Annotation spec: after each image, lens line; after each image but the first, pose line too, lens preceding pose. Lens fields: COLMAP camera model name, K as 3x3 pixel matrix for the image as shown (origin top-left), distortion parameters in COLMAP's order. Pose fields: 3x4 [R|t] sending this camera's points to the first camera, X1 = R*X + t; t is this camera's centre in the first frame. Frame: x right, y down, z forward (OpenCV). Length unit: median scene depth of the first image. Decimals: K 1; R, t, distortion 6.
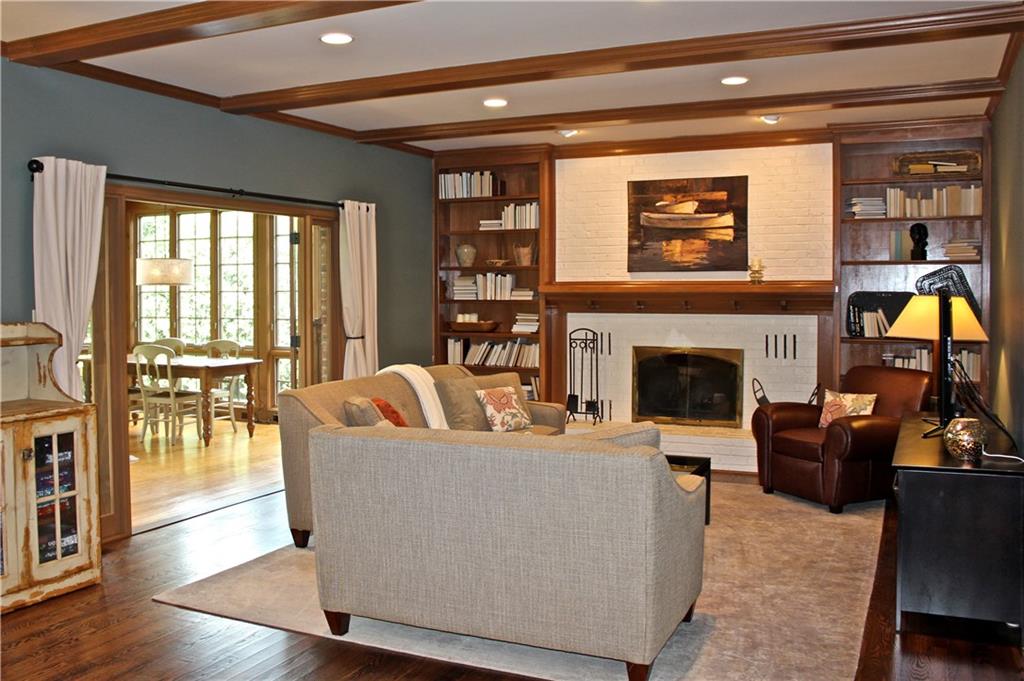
lens RADIAL K [[930.5, 0, 497.2], [0, 930.5, 320.7], [0, 0, 1]] dist [-0.158570, 0.211593]
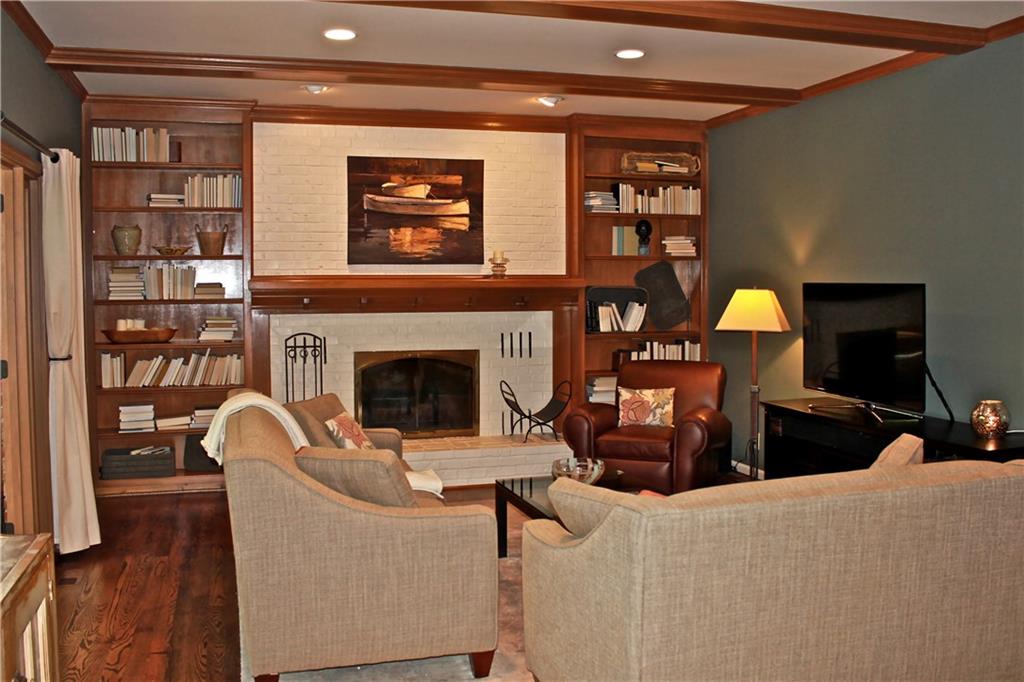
lens RADIAL K [[930.5, 0, 497.2], [0, 930.5, 321.2], [0, 0, 1]] dist [-0.158570, 0.211593]
pose [[0.750278, -0.027175, 0.660563, -0.327298], [0.023774, 0.999618, 0.014121, -0.009833], [-0.660694, 0.005110, 0.750638, 0.293405]]
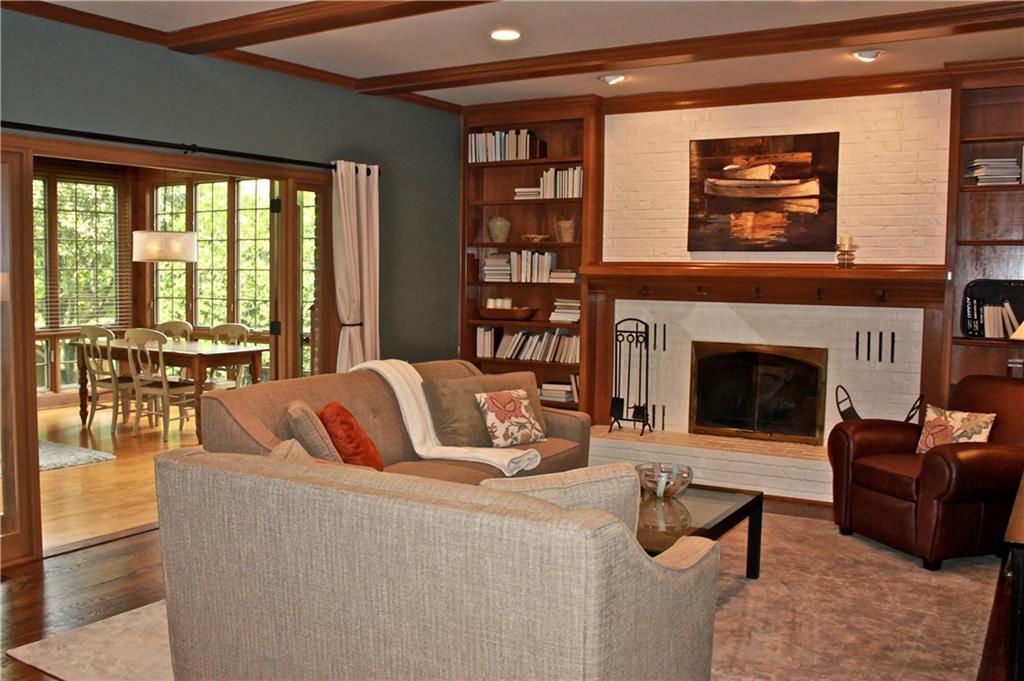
lens RADIAL K [[957.8, 0, 479.3], [0, 957.8, 346.3], [0, 0, 1]] dist [-0.159500, 0.185141]
pose [[0.991685, 0.022666, -0.126680, 0.068900], [-0.017132, 0.998858, 0.044598, -0.002580], [0.127546, -0.042056, 0.990941, 0.143867]]
